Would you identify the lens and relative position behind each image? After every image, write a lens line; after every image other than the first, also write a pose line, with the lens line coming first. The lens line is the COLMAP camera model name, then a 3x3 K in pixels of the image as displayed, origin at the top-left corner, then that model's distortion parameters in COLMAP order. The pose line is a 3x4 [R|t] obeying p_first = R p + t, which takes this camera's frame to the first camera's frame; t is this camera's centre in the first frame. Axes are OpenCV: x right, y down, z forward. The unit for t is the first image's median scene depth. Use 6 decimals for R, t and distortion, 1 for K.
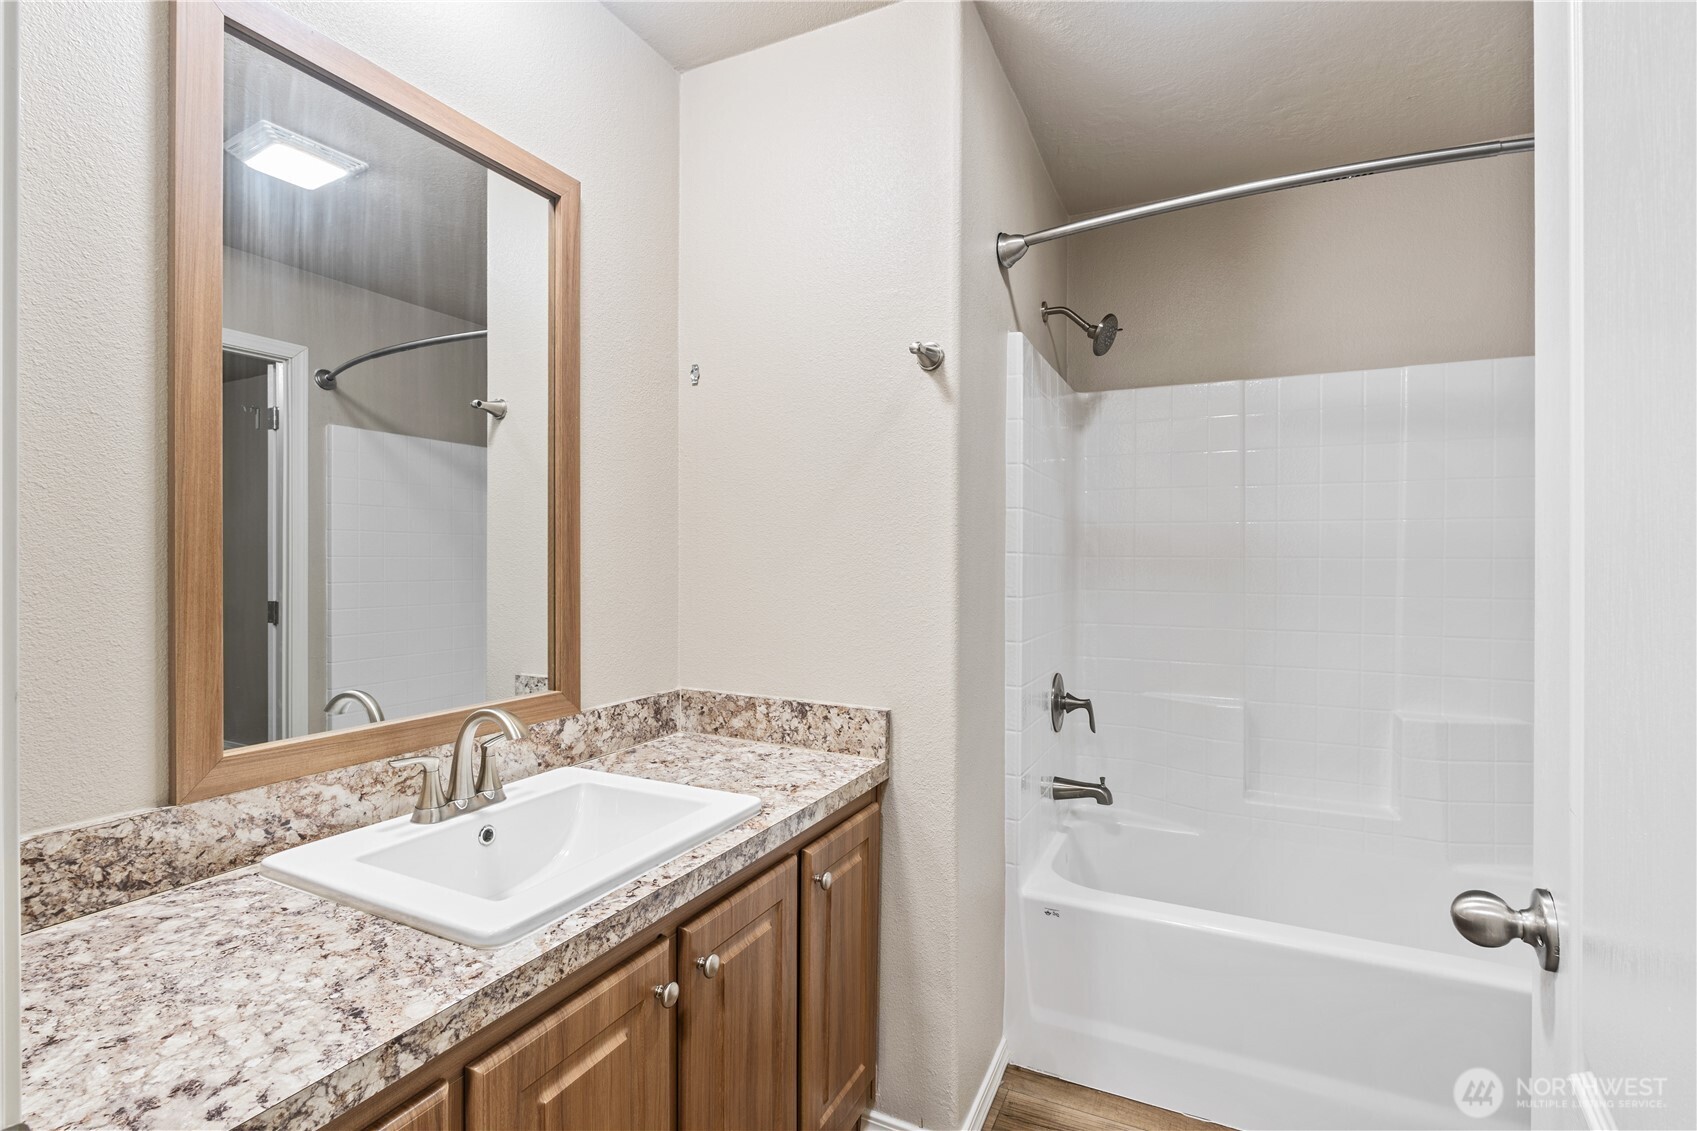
lens RADIAL K [[785.8, 0, 861.6], [0, 785.8, 561.9], [0, 0, 1]] dist [-0.007373, 0.000772]
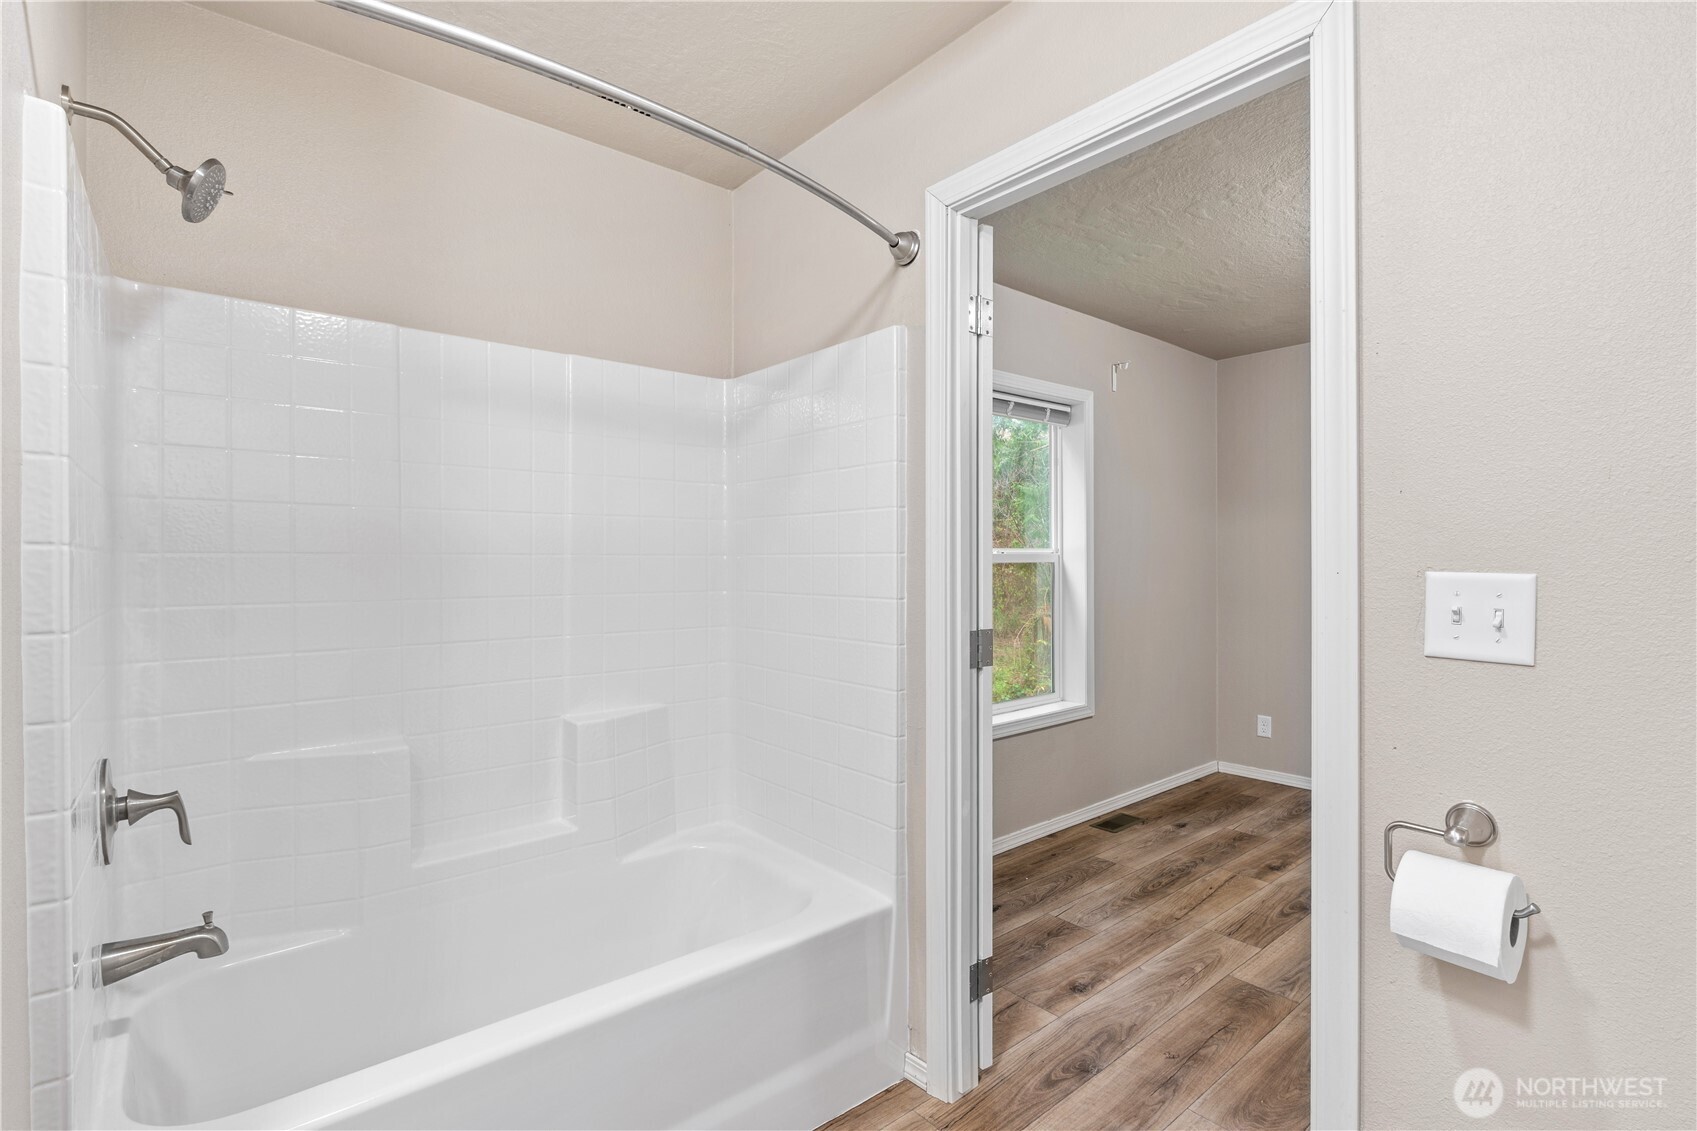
lens RADIAL K [[785.8, 0, 850.9], [0, 785.8, 559.1], [0, 0, 1]] dist [-0.007373, 0.000772]
pose [[0.415975, -0.005369, 0.909360, -0.036939], [0.007678, 0.999968, 0.002392, 0.001036], [-0.909344, 0.005988, 0.416003, 0.285009]]
